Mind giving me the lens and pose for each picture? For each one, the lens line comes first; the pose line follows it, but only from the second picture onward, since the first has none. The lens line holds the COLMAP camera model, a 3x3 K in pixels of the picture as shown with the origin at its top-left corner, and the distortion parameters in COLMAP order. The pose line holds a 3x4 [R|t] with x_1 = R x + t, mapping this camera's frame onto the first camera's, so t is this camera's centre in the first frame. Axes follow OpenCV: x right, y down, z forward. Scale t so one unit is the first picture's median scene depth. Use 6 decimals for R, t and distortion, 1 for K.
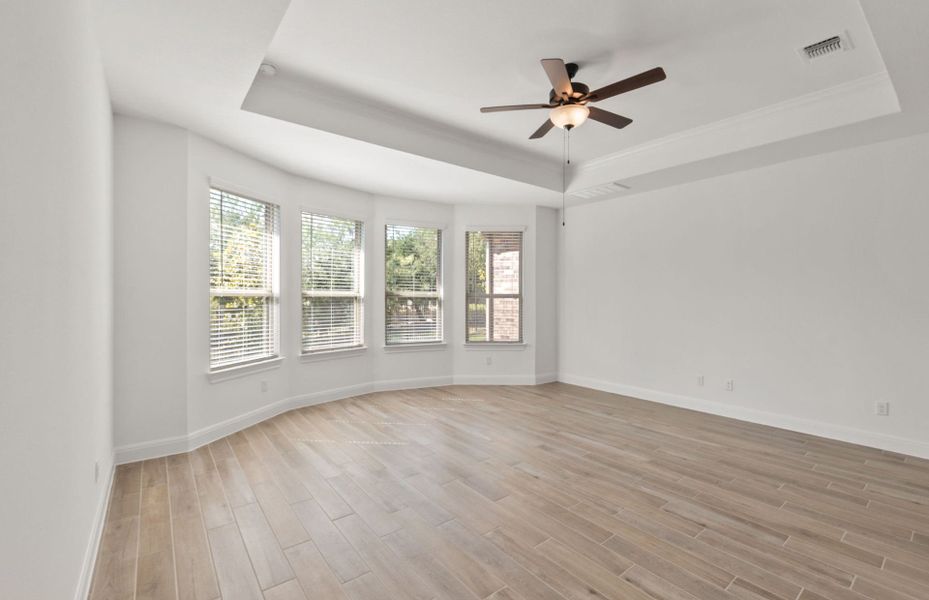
lens RADIAL K [[394.1, 0, 468.3], [0, 394.1, 292.9], [0, 0, 1]] dist [-0.008548, -0.000149]
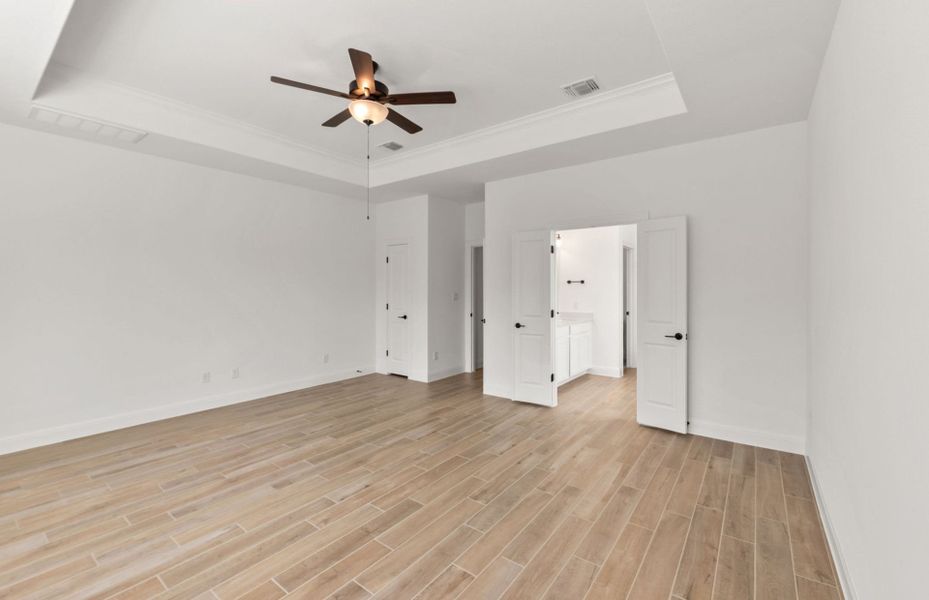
lens RADIAL K [[394.1, 0, 468.3], [0, 394.1, 292.9], [0, 0, 1]] dist [-0.008548, -0.000149]
pose [[-0.250581, -0.019028, 0.967909, -0.723677], [-0.006131, 0.999818, 0.018068, -0.004191], [-0.968076, -0.001407, -0.250652, 0.935355]]
